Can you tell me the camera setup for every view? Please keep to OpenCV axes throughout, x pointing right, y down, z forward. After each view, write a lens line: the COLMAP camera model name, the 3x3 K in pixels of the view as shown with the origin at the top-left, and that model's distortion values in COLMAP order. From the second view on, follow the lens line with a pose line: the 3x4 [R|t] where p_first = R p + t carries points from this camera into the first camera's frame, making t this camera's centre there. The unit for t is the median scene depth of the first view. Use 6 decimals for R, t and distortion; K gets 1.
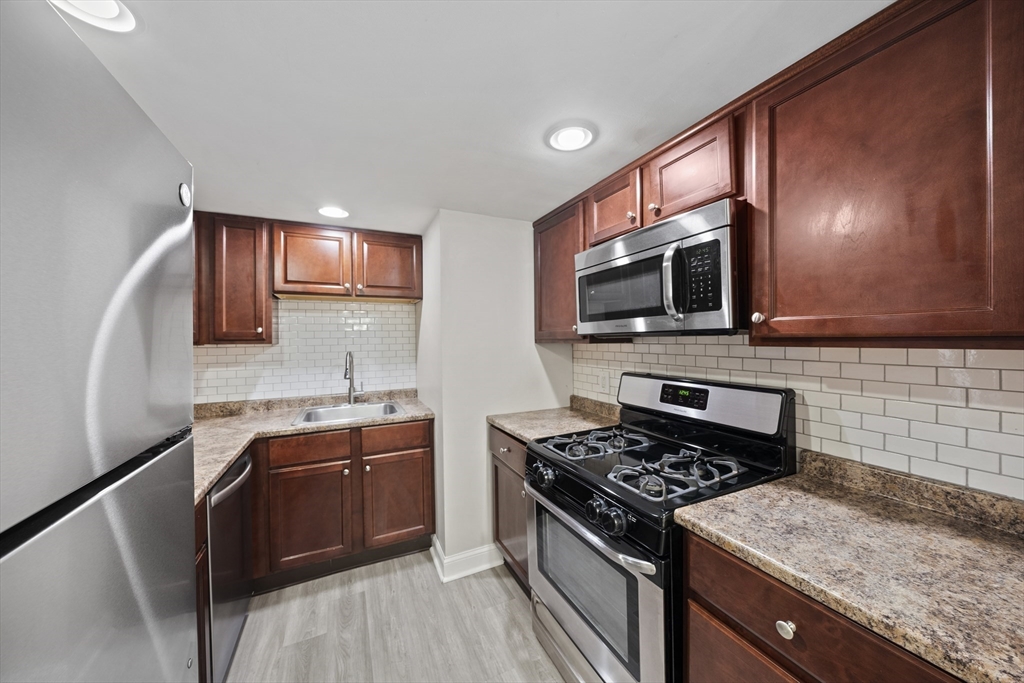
lens RADIAL K [[347.6, 0, 510.4], [0, 347.6, 338.7], [0, 0, 1]] dist [-0.000183, -0.000111]
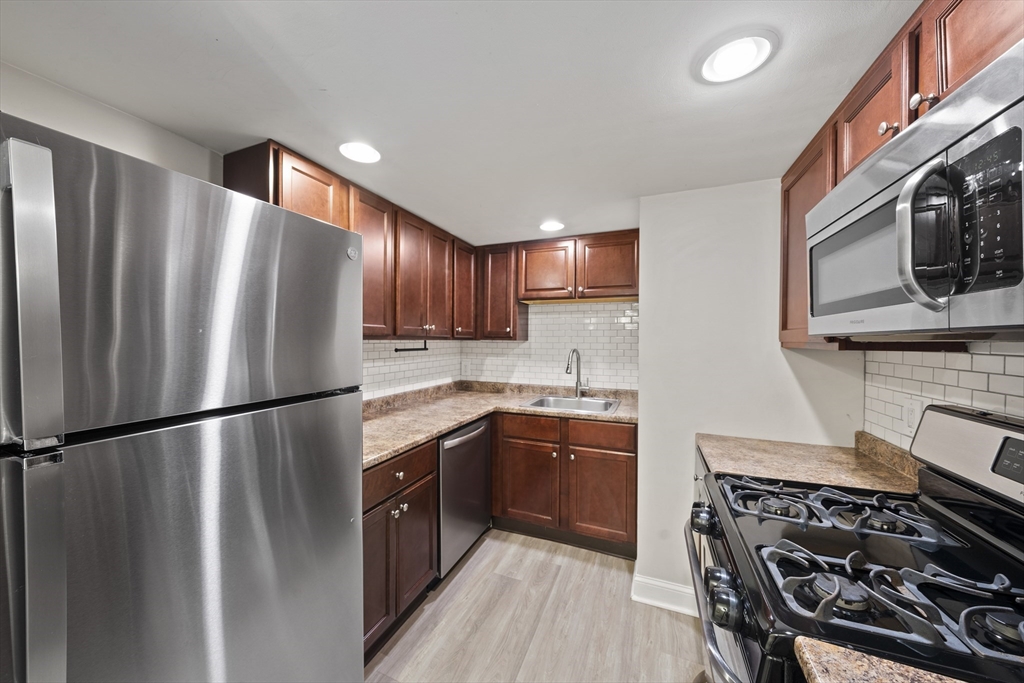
lens RADIAL K [[356.4, 0, 512.0], [0, 356.4, 341.5], [0, 0, 1]] dist [0.000223, -0.000124]
pose [[0.674282, 0.022526, -0.738130, 0.271915], [-0.014331, 0.999746, 0.017418, -0.003880], [0.738335, -0.001167, 0.674433, 0.111067]]
